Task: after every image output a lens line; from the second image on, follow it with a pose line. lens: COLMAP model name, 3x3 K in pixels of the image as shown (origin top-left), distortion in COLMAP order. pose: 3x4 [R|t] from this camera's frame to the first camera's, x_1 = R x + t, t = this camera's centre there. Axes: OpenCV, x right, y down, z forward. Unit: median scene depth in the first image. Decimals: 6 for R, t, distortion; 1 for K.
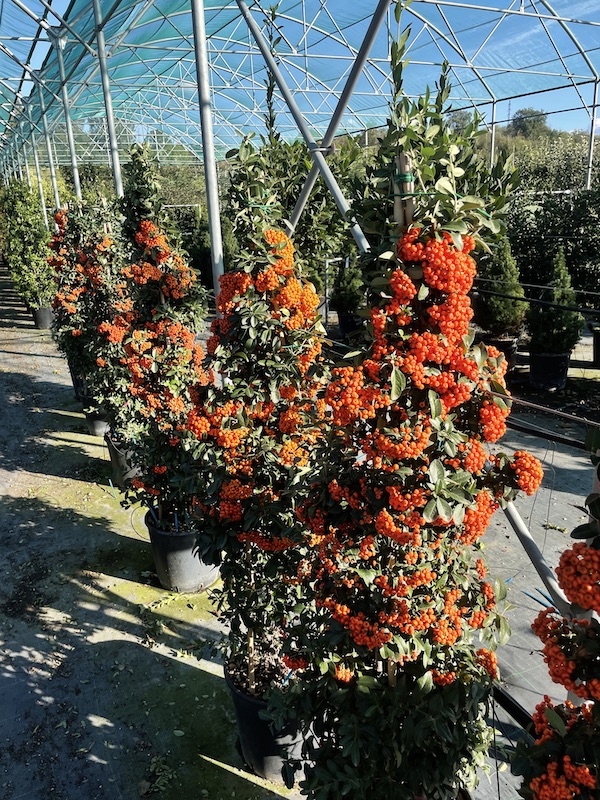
lens RADIAL K [[629.6, 0, 301.7], [0, 629.6, 388.4], [0, 0, 1]] dist [0.112351, -0.169141]
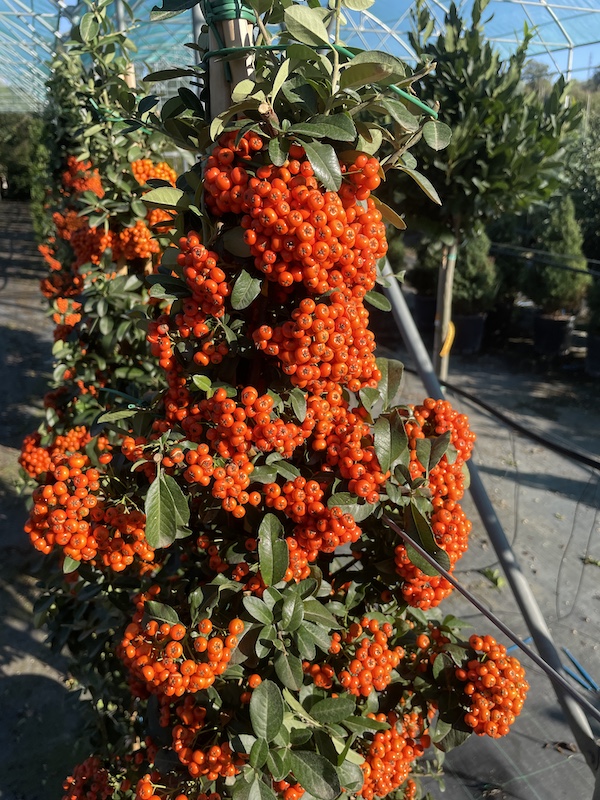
lens RADIAL K [[629.6, 0, 301.7], [0, 629.6, 388.4], [0, 0, 1]] dist [0.112351, -0.169141]
pose [[0.995404, 0.052518, -0.080081, 0.114434], [-0.047445, 0.996822, 0.063985, -0.050338], [0.083186, -0.059892, 0.994733, 0.255077]]
